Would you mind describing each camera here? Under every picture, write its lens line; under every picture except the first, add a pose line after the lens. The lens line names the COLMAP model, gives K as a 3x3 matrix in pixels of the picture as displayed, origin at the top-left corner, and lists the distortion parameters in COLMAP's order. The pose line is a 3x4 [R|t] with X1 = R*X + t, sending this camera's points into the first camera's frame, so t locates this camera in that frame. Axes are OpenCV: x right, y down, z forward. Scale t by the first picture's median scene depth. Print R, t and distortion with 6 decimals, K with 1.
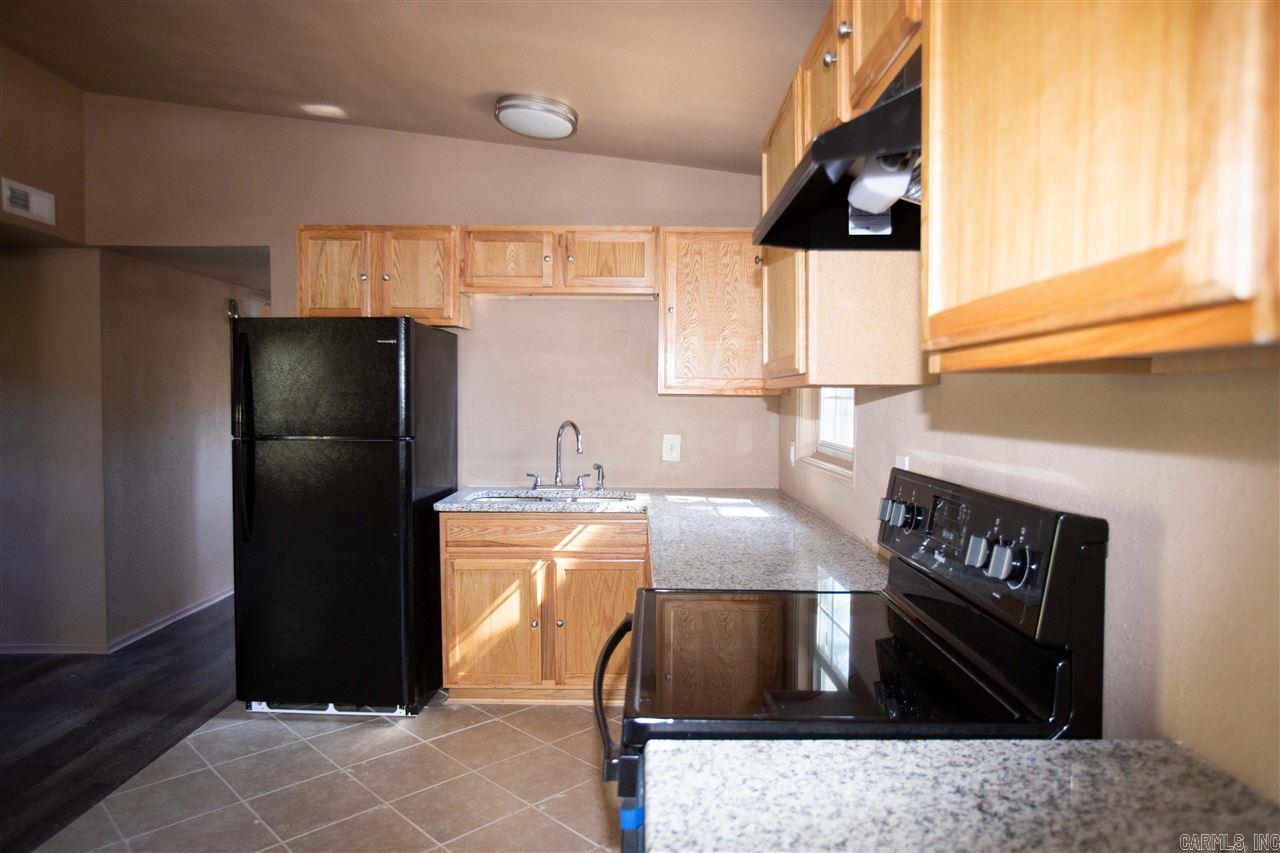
lens RADIAL K [[825.7, 0, 641.5], [0, 825.7, 425.5], [0, 0, 1]] dist [-0.033092, 0.000213]
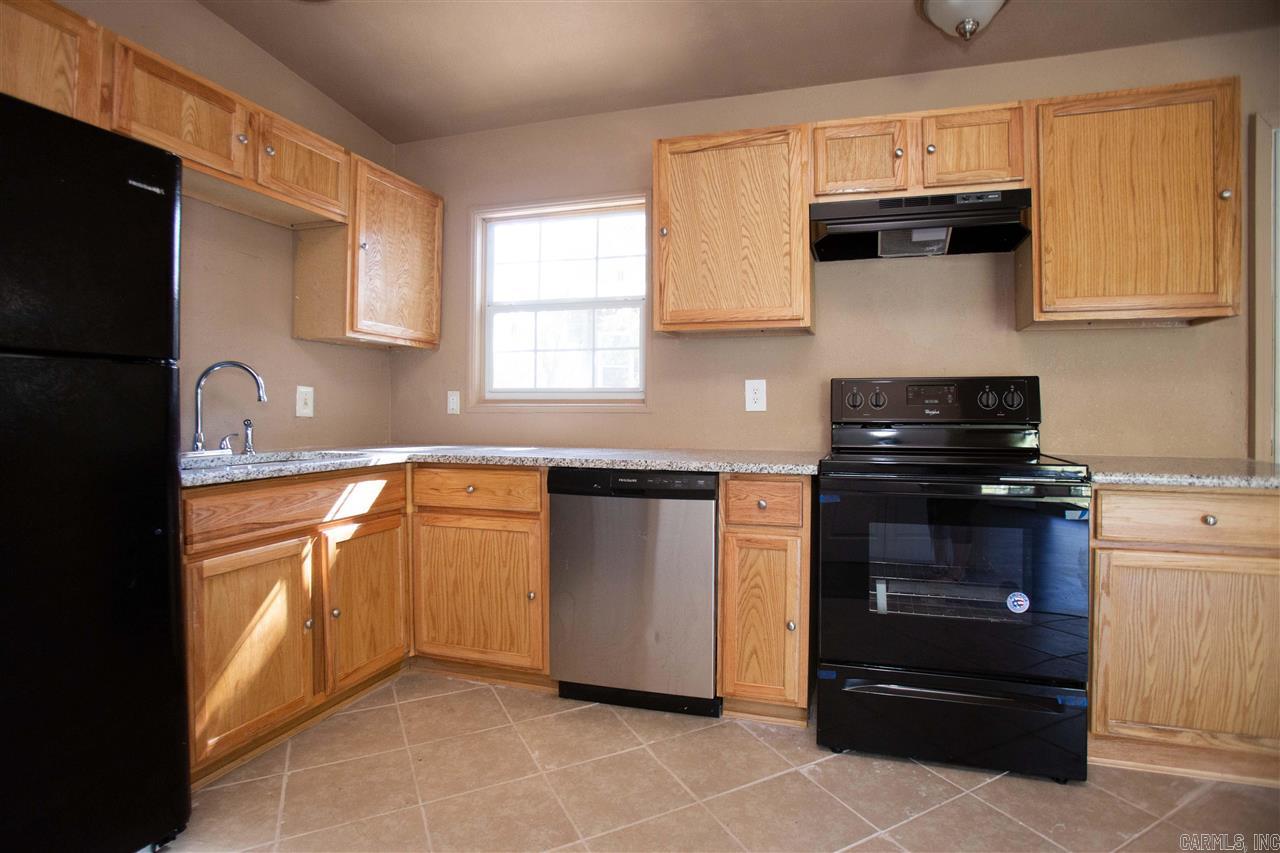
lens RADIAL K [[649.4, 0, 674.0], [0, 649.4, 407.4], [0, 0, 1]] dist [-0.059766, 0.024476]
pose [[0.274048, -0.002821, 0.961712, -0.589878], [0.032157, 0.999463, -0.006232, 0.058227], [-0.961178, 0.032634, 0.273992, 0.511159]]
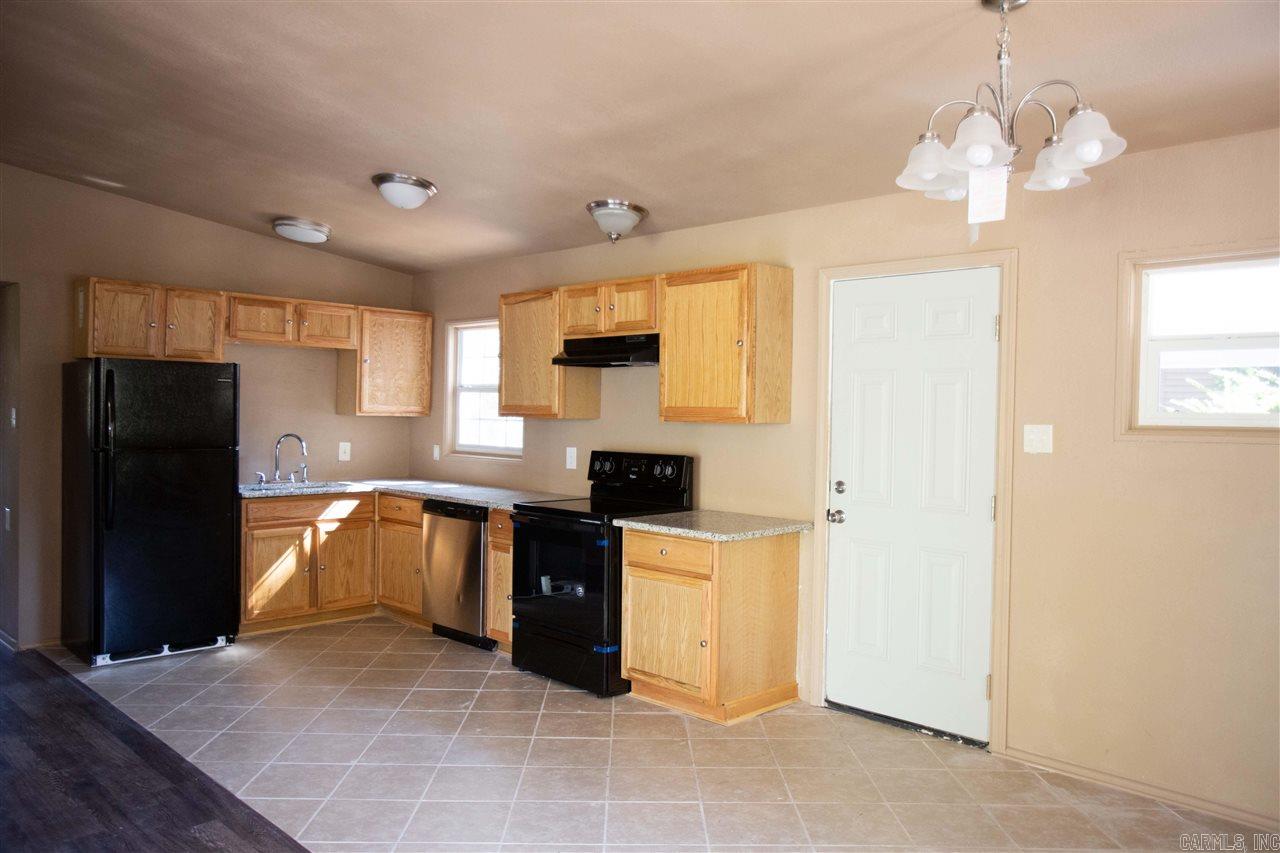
lens RADIAL K [[929.9, 0, 636.4], [0, 929.9, 428.0], [0, 0, 1]] dist [-0.040019, 0.000435]
pose [[0.695244, -0.005487, 0.718753, -0.911571], [0.011578, 0.999927, -0.003566, -0.003503], [-0.718681, 0.010801, 0.695256, -0.594560]]
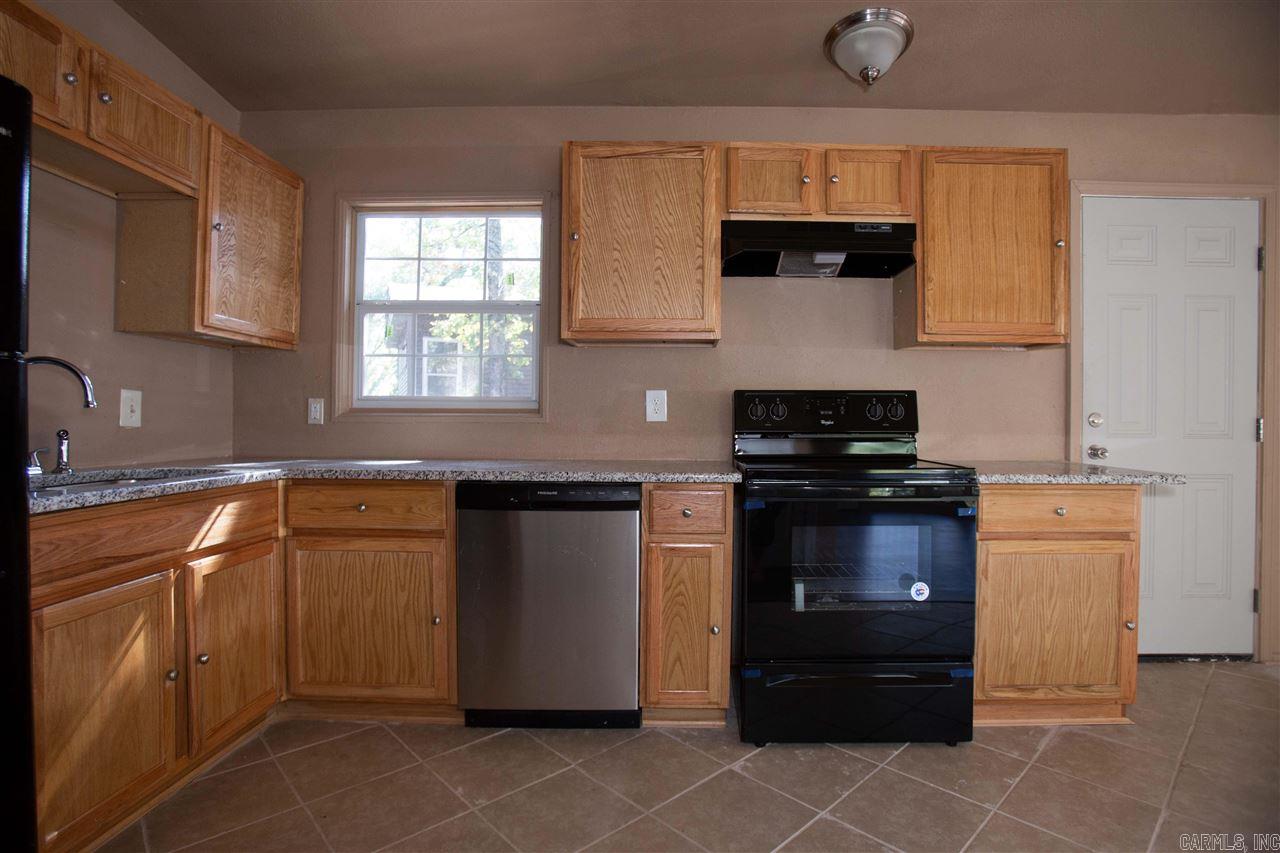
lens RADIAL K [[649.9, 0, 679.9], [0, 649.9, 419.1], [0, 0, 1]] dist [-0.071928, 0.027504]
pose [[-0.005603, -0.002574, 0.999981, -0.599379], [0.029320, 0.999566, 0.002737, 0.057101], [-0.999554, 0.029335, -0.005525, 0.607299]]
